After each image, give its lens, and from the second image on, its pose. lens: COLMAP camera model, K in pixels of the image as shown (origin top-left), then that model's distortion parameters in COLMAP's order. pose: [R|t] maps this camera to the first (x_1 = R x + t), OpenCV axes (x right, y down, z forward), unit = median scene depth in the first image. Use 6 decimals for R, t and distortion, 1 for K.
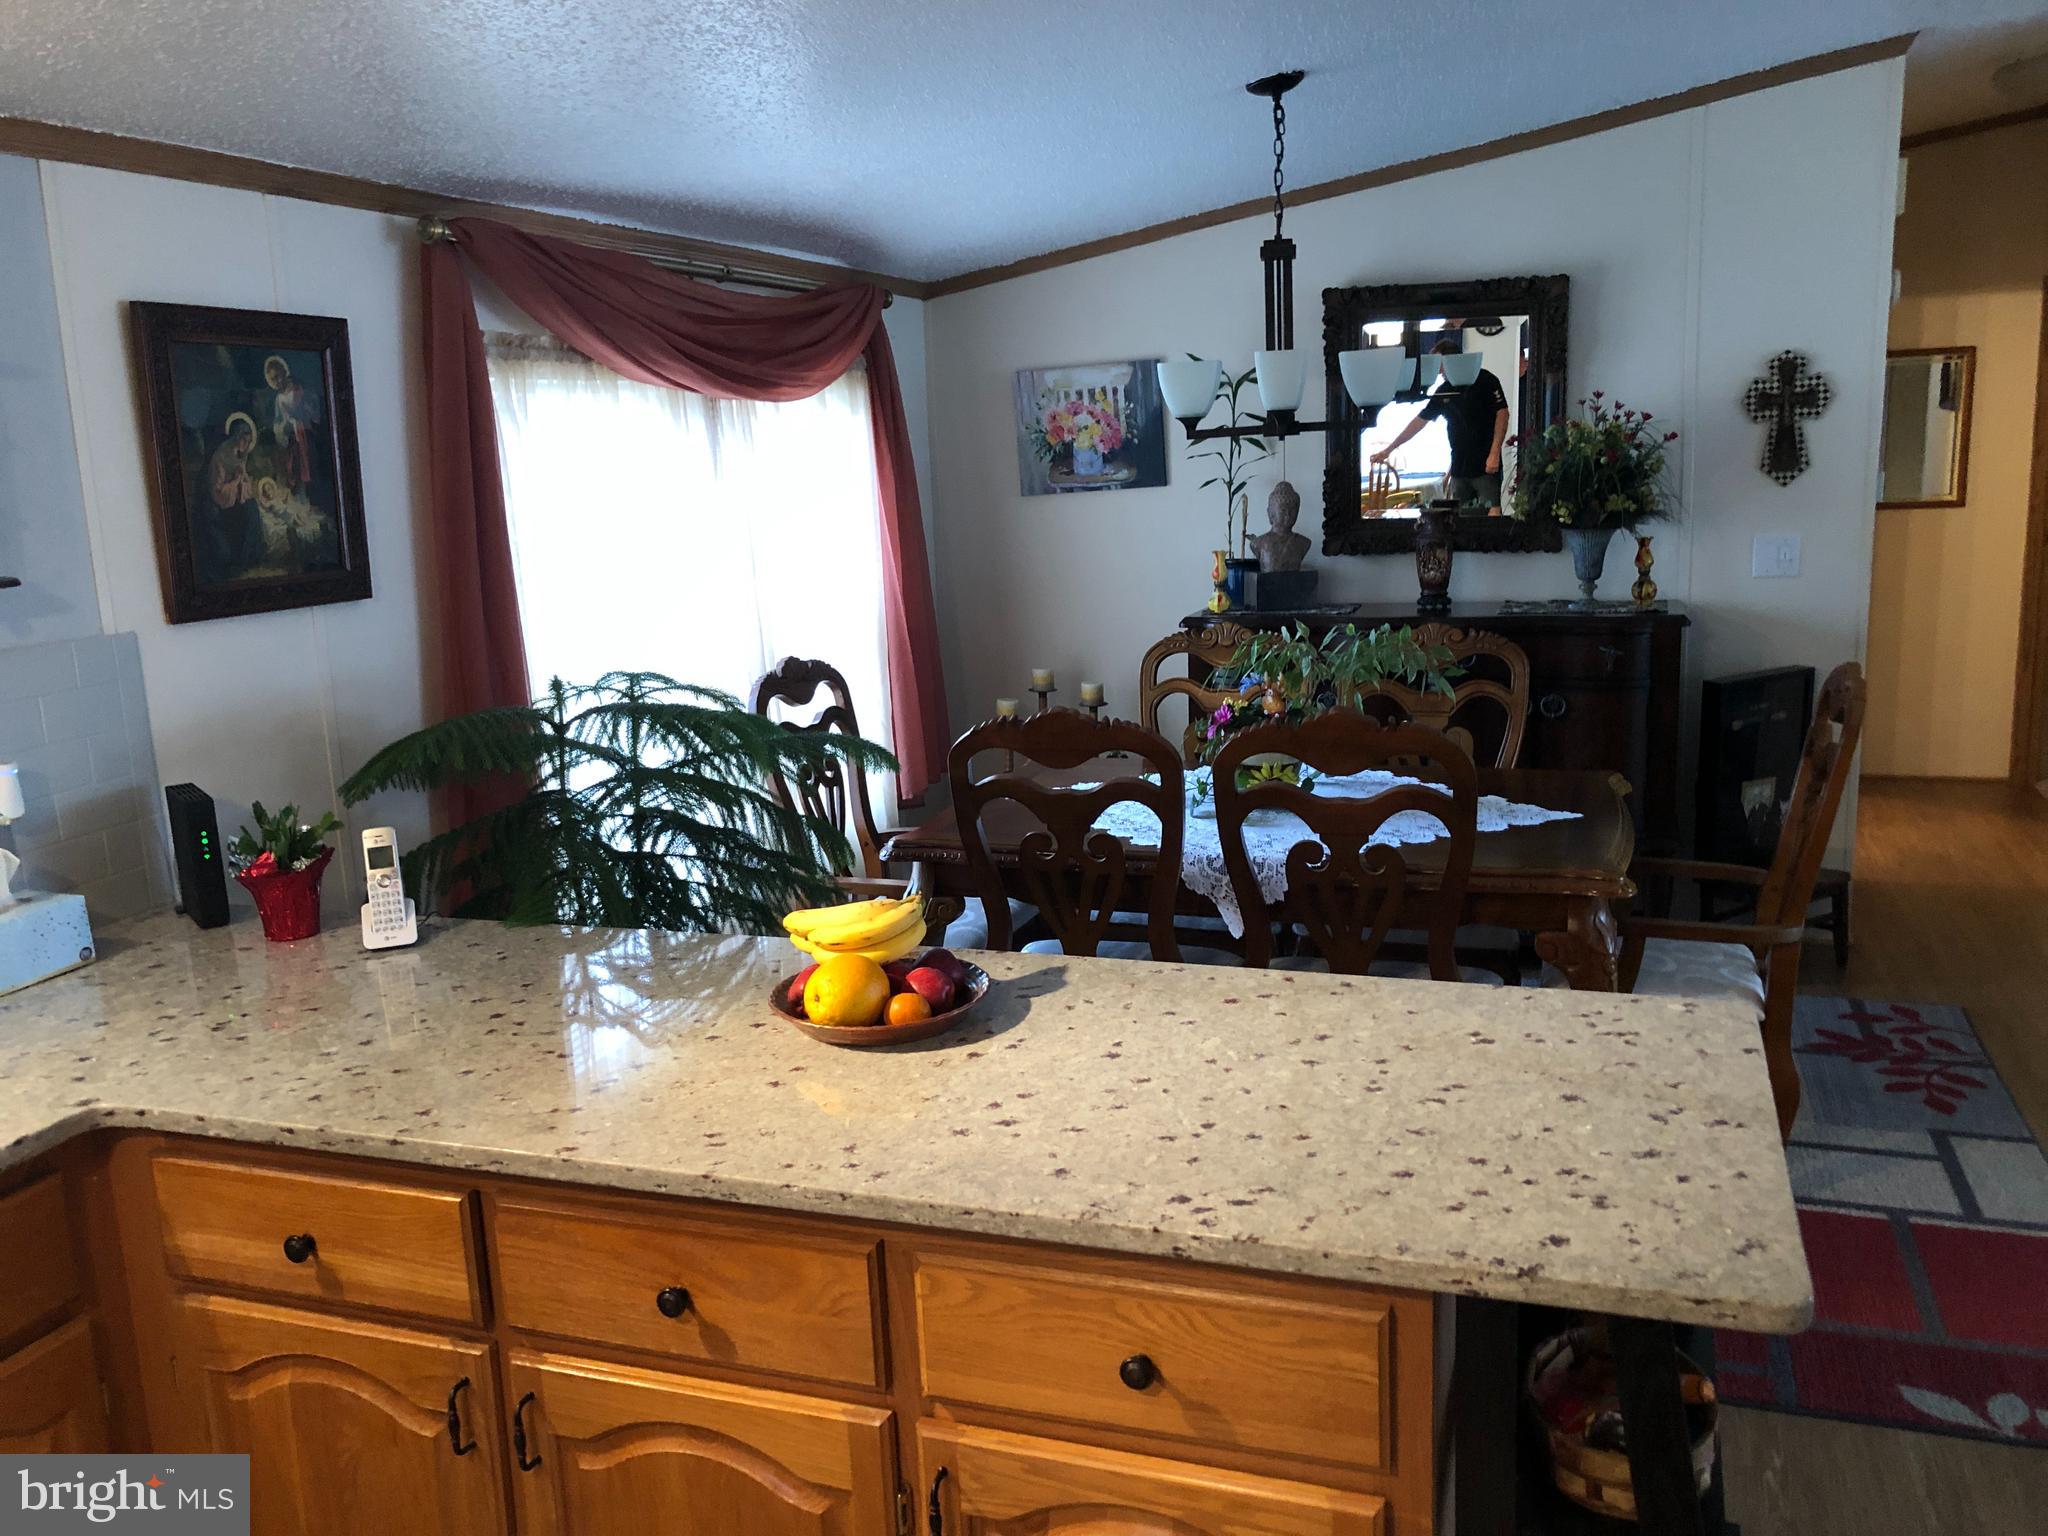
lens RADIAL K [[1690.6, 0, 1017.7], [0, 1690.6, 761.3], [0, 0, 1]] dist [0.049048, -0.033862]
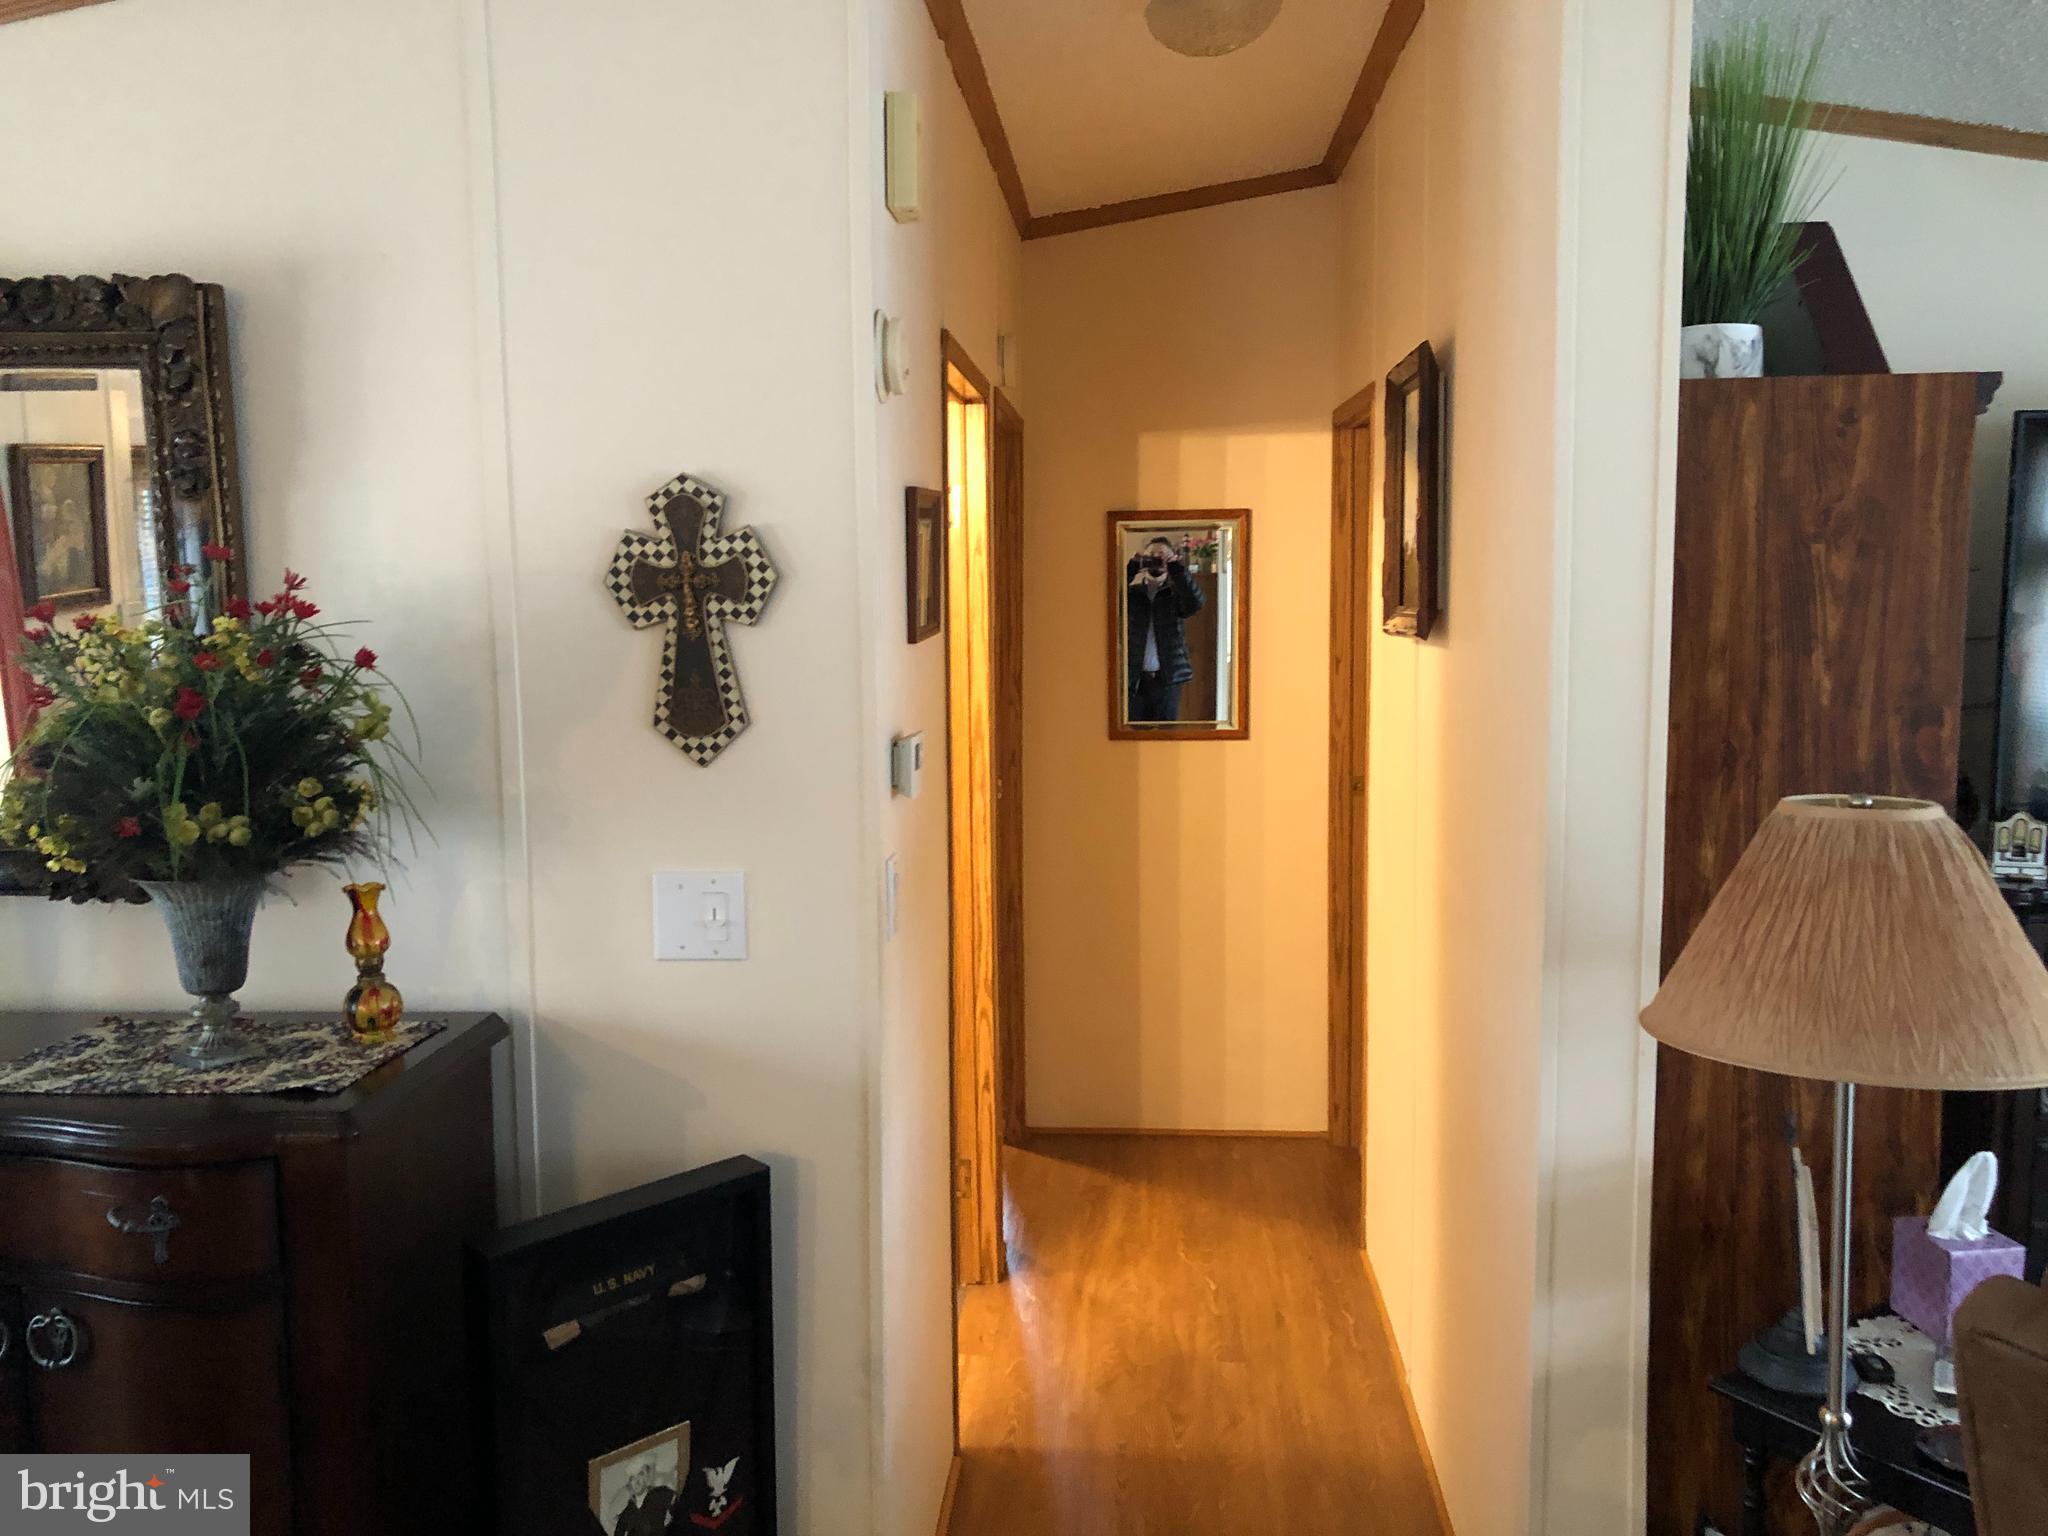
lens RADIAL K [[1690.6, 0, 1017.7], [0, 1690.6, 761.3], [0, 0, 1]] dist [0.049048, -0.033862]
pose [[0.965100, 0.001366, 0.261876, 0.413739], [0.021304, 0.996262, -0.083712, -0.123223], [-0.261012, 0.086370, 0.961464, 0.541831]]
